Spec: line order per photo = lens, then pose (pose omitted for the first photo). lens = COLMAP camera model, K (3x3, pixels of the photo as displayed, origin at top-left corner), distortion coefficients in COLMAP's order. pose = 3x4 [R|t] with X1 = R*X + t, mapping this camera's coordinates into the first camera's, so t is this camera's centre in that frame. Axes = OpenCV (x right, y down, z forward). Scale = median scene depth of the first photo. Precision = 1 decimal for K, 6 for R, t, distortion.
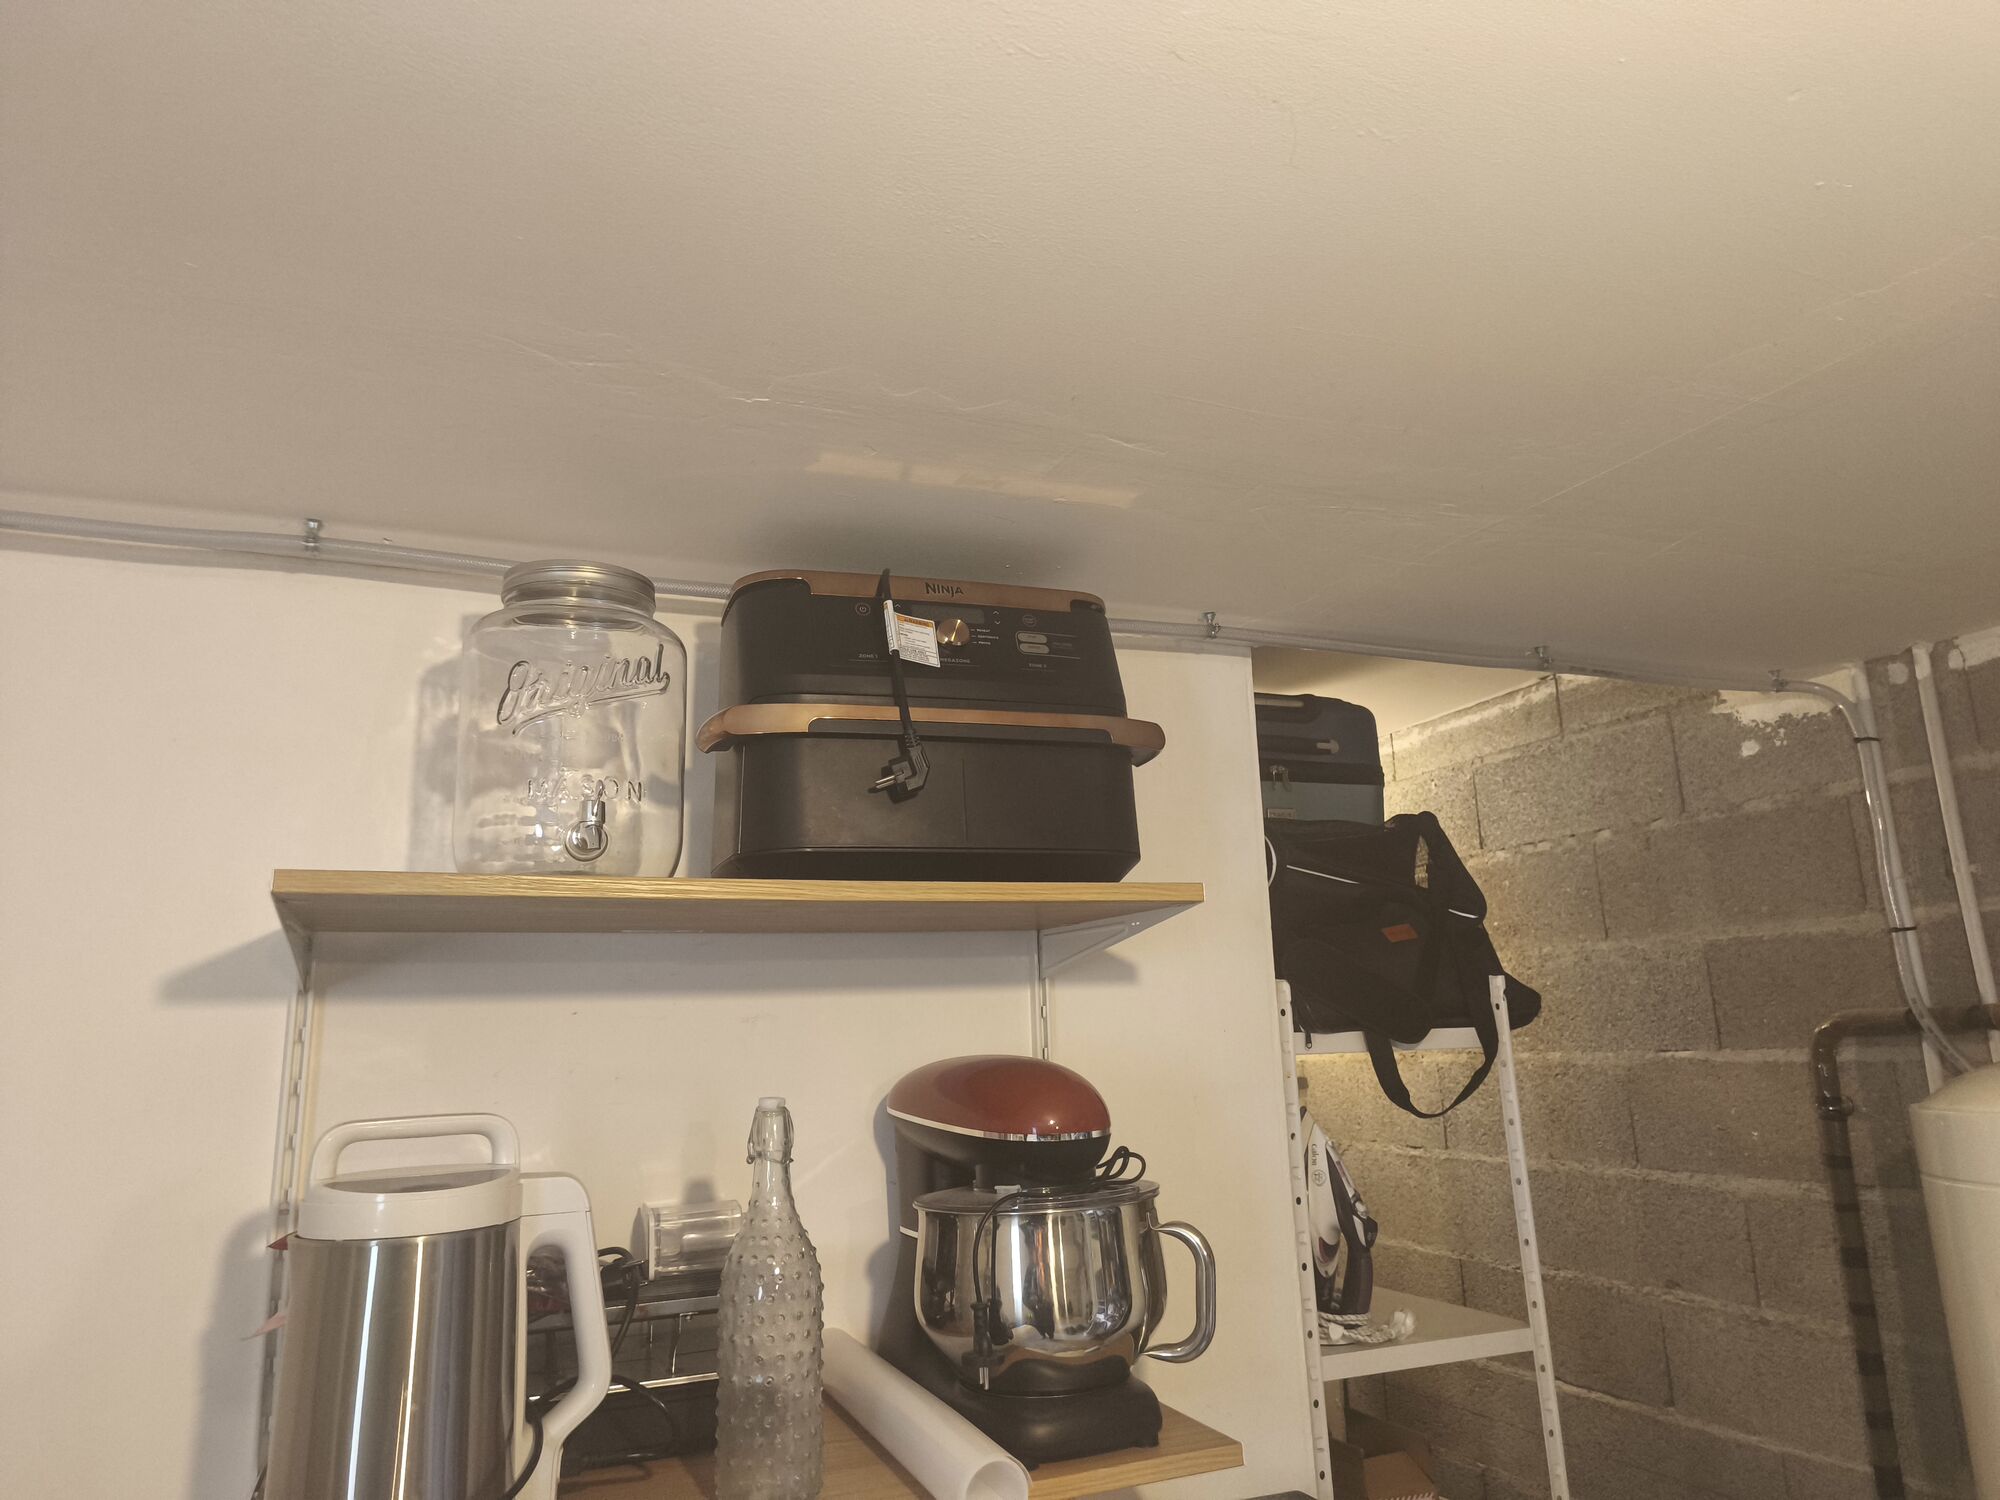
lens RADIAL K [[1316.6, 0, 1000.0], [0, 1316.6, 750.0], [0, 0, 1]] dist [0.074705, -0.081709]
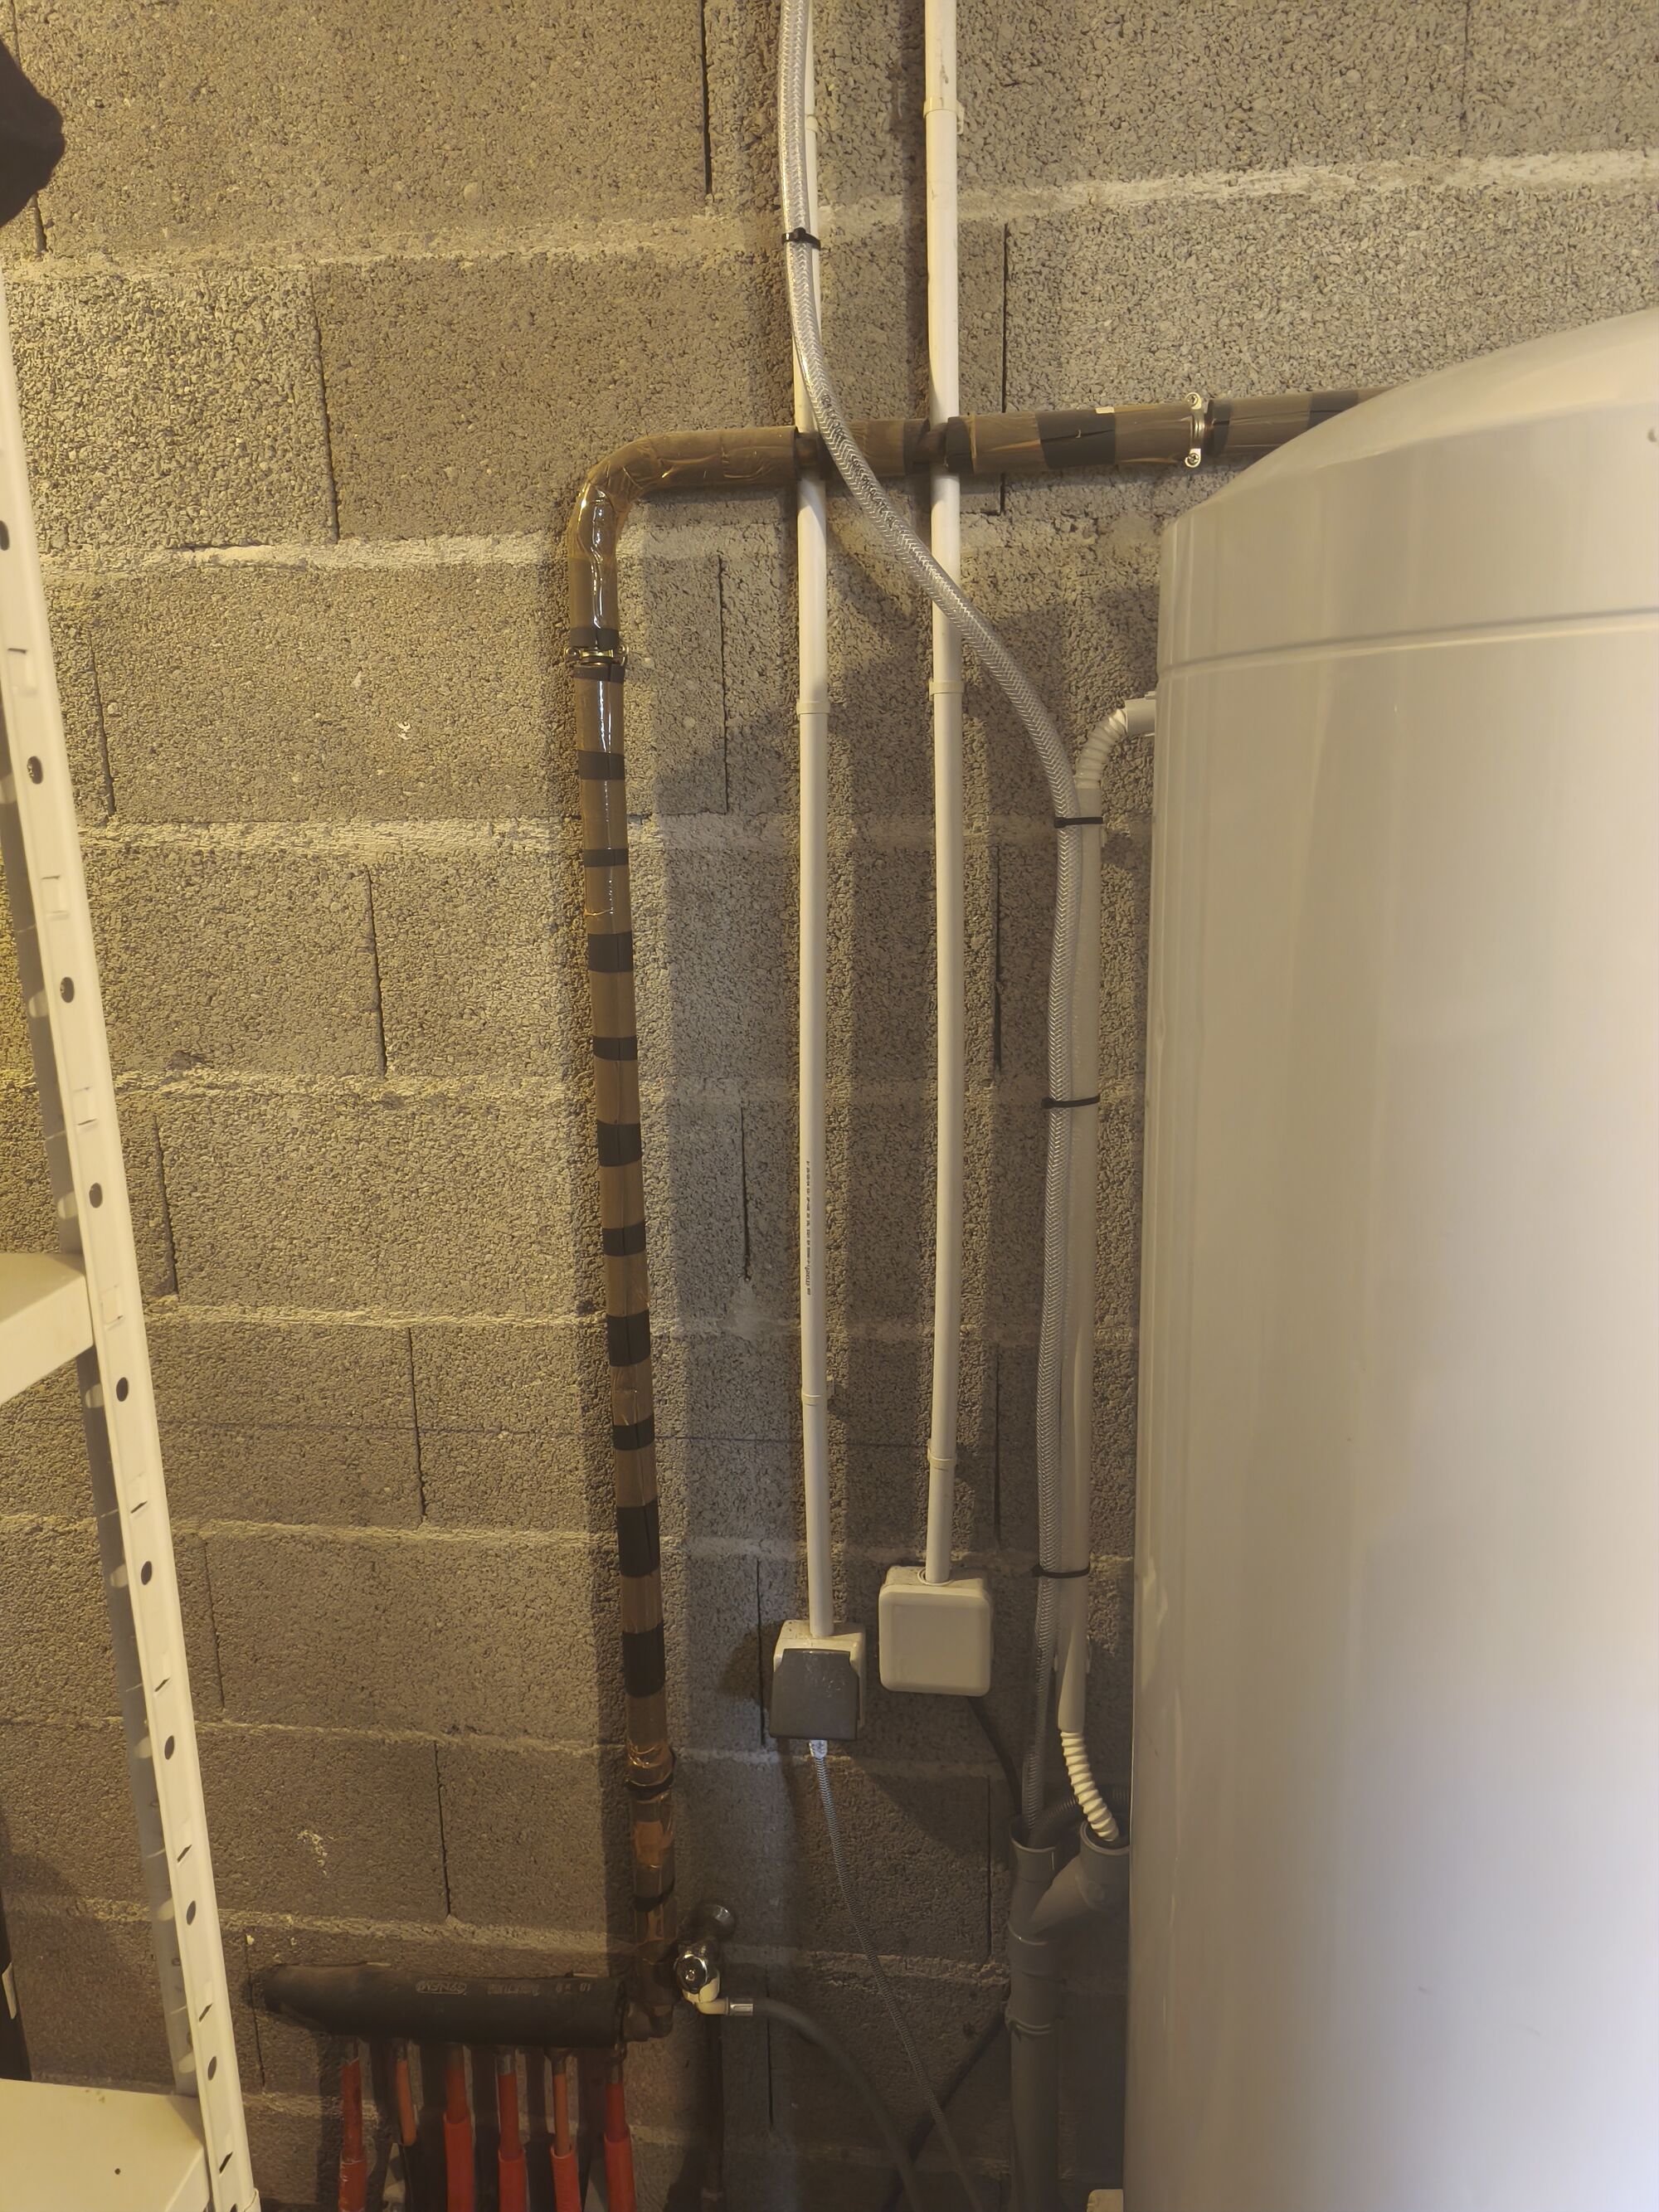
lens RADIAL K [[1536.3, 0, 829.5], [0, 1536.3, 1106.0], [0, 0, 1]] dist [0.079763, -0.056535]
pose [[0.509269, -0.166473, 0.844353, 0.162534], [-0.182617, 0.937867, 0.295055, 0.227484], [-0.841009, -0.304456, 0.447226, 0.602192]]
